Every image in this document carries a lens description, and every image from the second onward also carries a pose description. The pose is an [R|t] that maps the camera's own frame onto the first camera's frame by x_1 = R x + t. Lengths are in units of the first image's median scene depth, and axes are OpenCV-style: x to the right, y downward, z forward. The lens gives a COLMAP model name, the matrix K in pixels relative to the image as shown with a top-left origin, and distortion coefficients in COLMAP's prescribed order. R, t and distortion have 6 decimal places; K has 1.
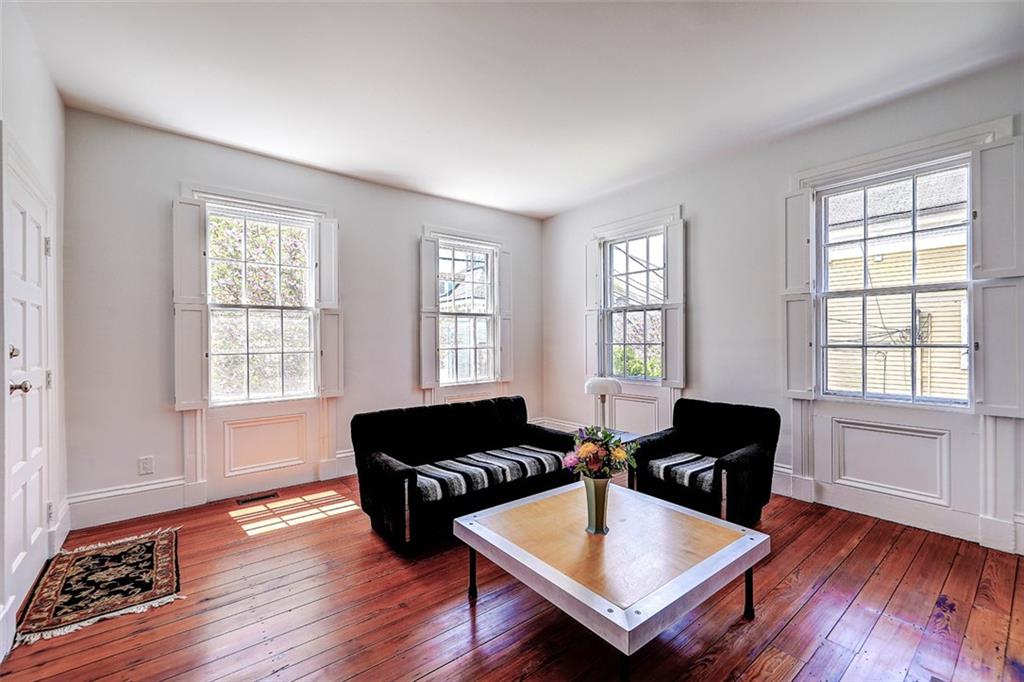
lens RADIAL K [[425.0, 0, 519.6], [0, 425.0, 341.2], [0, 0, 1]] dist [0.004901, -0.000188]
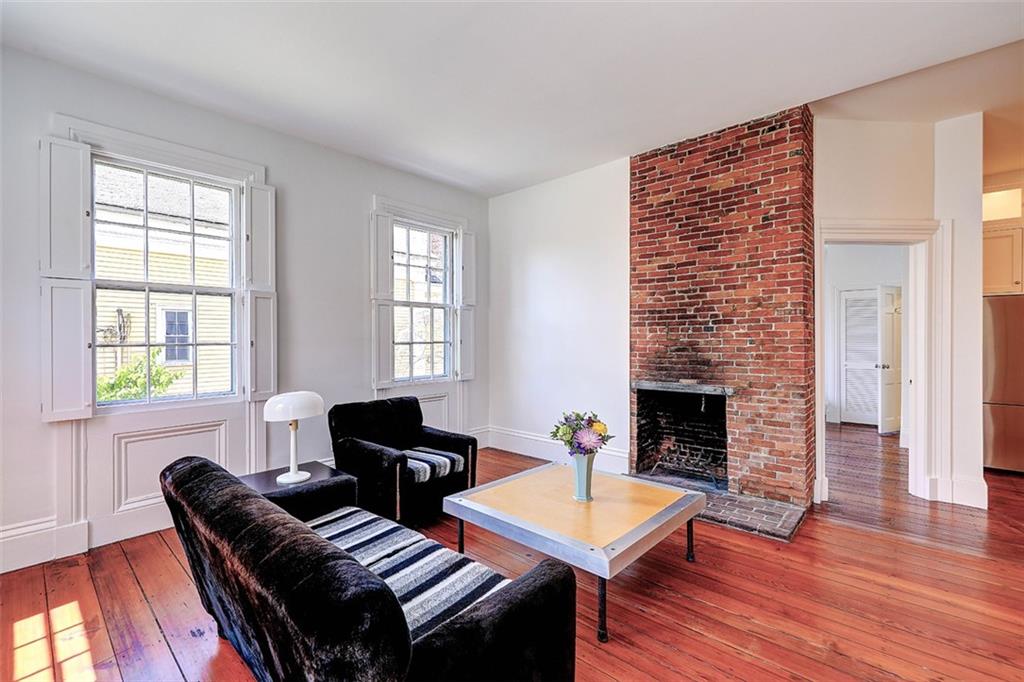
lens RADIAL K [[447.8, 0, 507.1], [0, 447.8, 339.3], [0, 0, 1]] dist [0.004466, -0.000630]
pose [[-0.126482, 0.002997, 0.991964, -0.616287], [0.001333, 0.999995, -0.002851, 0.001814], [-0.991968, 0.000961, -0.126485, 0.824399]]
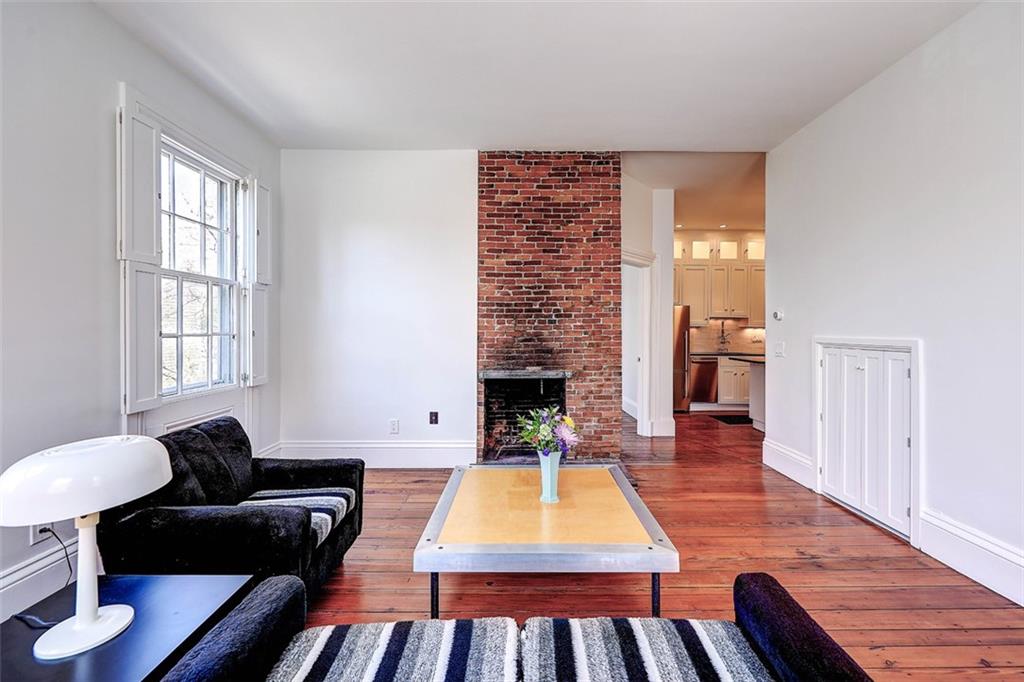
lens RADIAL K [[407.5, 0, 518.0], [0, 407.5, 332.6], [0, 0, 1]] dist [0.007020, -0.000556]
pose [[-0.769457, 0.000544, 0.638699, -0.259553], [0.001712, 0.999998, 0.001210, 0.003132], [-0.638696, 0.002025, -0.769456, 1.131123]]
